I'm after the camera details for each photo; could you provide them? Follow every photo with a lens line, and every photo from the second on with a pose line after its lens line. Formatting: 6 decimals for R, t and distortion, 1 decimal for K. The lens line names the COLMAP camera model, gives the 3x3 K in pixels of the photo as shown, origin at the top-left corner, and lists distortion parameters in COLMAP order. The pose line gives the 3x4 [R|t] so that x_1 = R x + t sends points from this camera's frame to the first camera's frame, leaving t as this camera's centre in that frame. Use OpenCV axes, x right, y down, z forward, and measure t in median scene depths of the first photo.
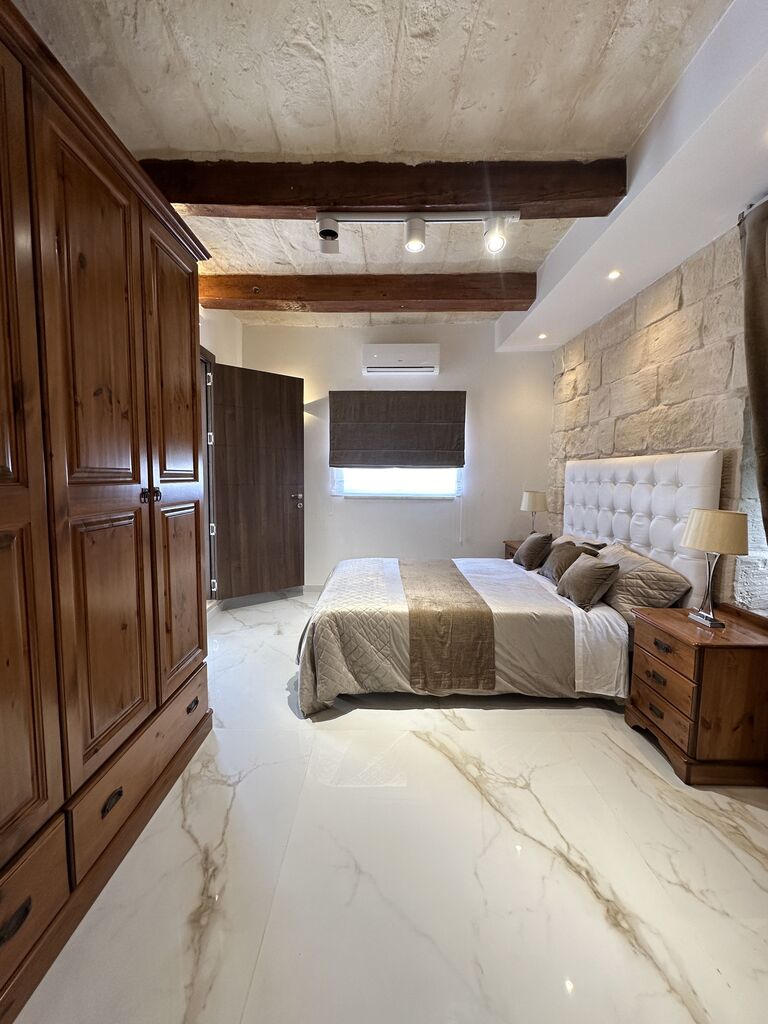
lens RADIAL K [[408.3, 0, 384.0], [0, 408.3, 512.0], [0, 0, 1]] dist [-0.001166, 0.000115]
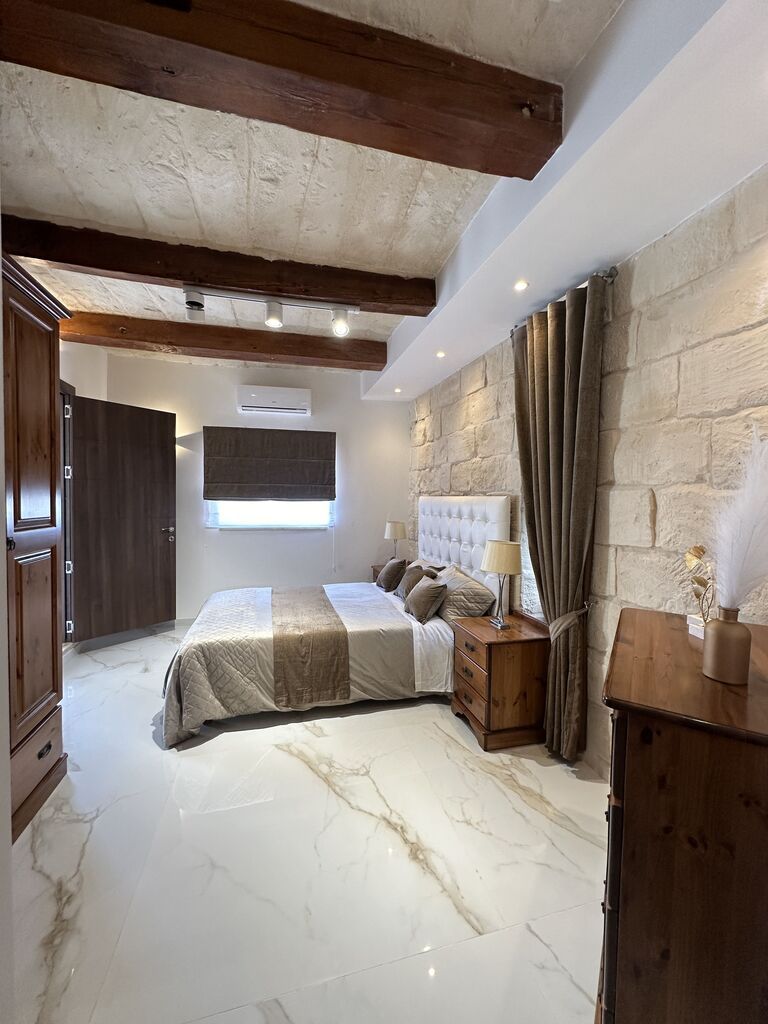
lens RADIAL K [[408.3, 0, 384.0], [0, 408.3, 512.0], [0, 0, 1]] dist [-0.001166, 0.000115]
pose [[0.965442, -0.007422, 0.260513, 0.064078], [0.021353, 0.998486, -0.050684, -0.034394], [-0.259743, 0.054495, 0.964139, -0.173468]]
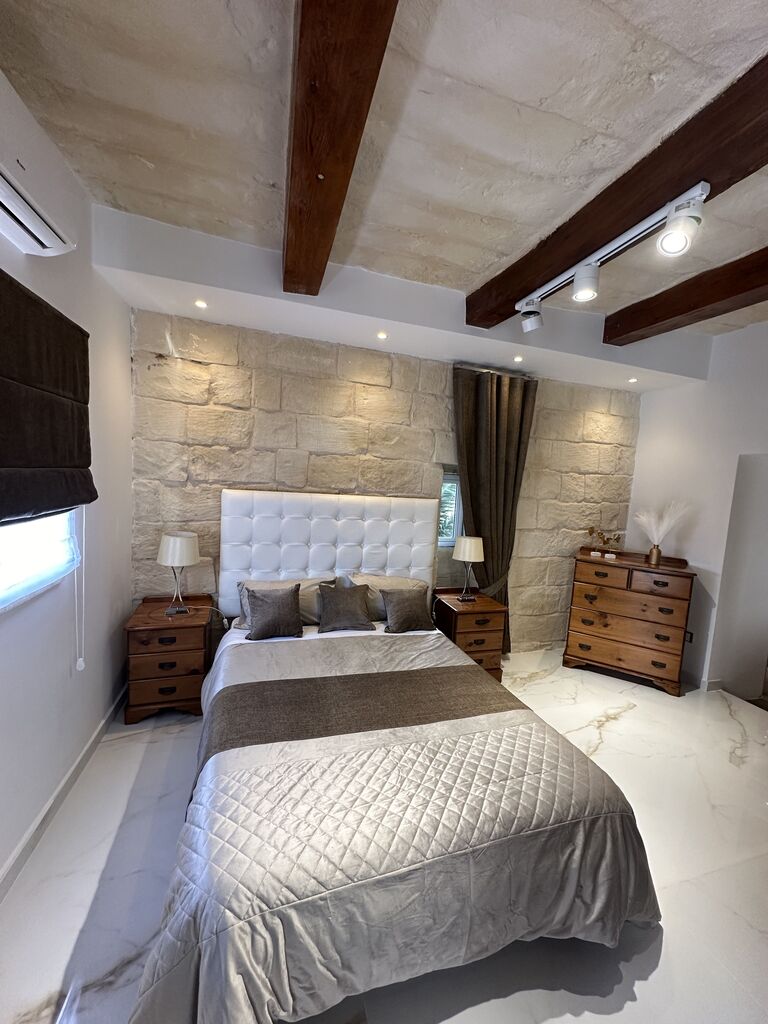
lens RADIAL K [[408.2, 0, 384.2], [0, 408.2, 512.7], [0, 0, 1]] dist [-0.004068, 0.000613]
pose [[-0.308844, -0.105019, 0.945297, -0.591724], [0.023794, 0.992721, 0.118062, -0.262885], [-0.950815, 0.058955, -0.304097, 1.512536]]
